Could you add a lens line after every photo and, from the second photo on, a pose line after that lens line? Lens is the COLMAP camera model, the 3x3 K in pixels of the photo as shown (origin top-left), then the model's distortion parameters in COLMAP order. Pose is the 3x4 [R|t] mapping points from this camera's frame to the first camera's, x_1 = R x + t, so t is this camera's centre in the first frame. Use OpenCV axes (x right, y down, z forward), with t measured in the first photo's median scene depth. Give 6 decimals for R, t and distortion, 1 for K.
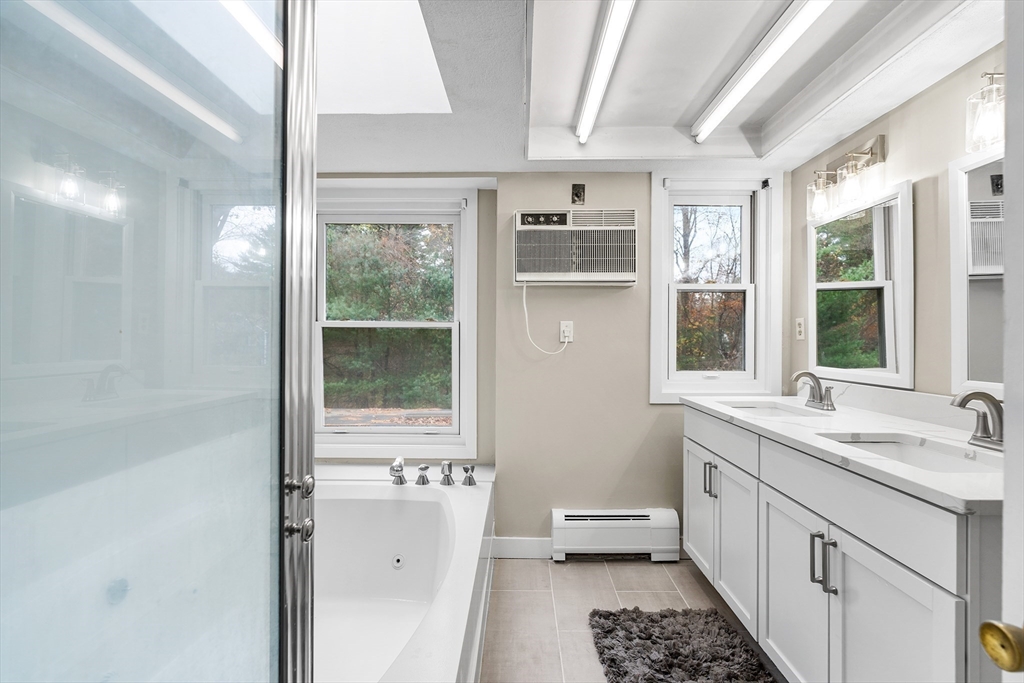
lens RADIAL K [[470.7, 0, 511.8], [0, 470.7, 337.8], [0, 0, 1]] dist [-0.010710, 0.002120]
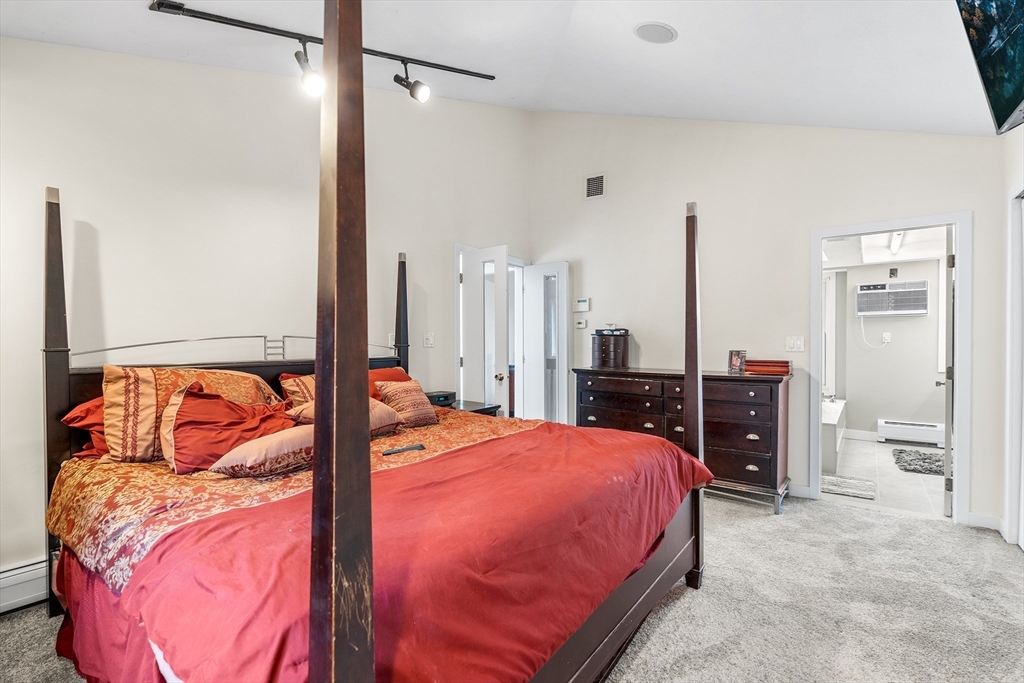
lens RADIAL K [[470.7, 0, 501.2], [0, 470.7, 343.2], [0, 0, 1]] dist [-0.010710, 0.002120]
pose [[0.793993, 0.000382, -0.607927, 0.017627], [0.002305, 0.999991, 0.003639, 0.000592], [0.607923, -0.004291, 0.793985, -1.846336]]
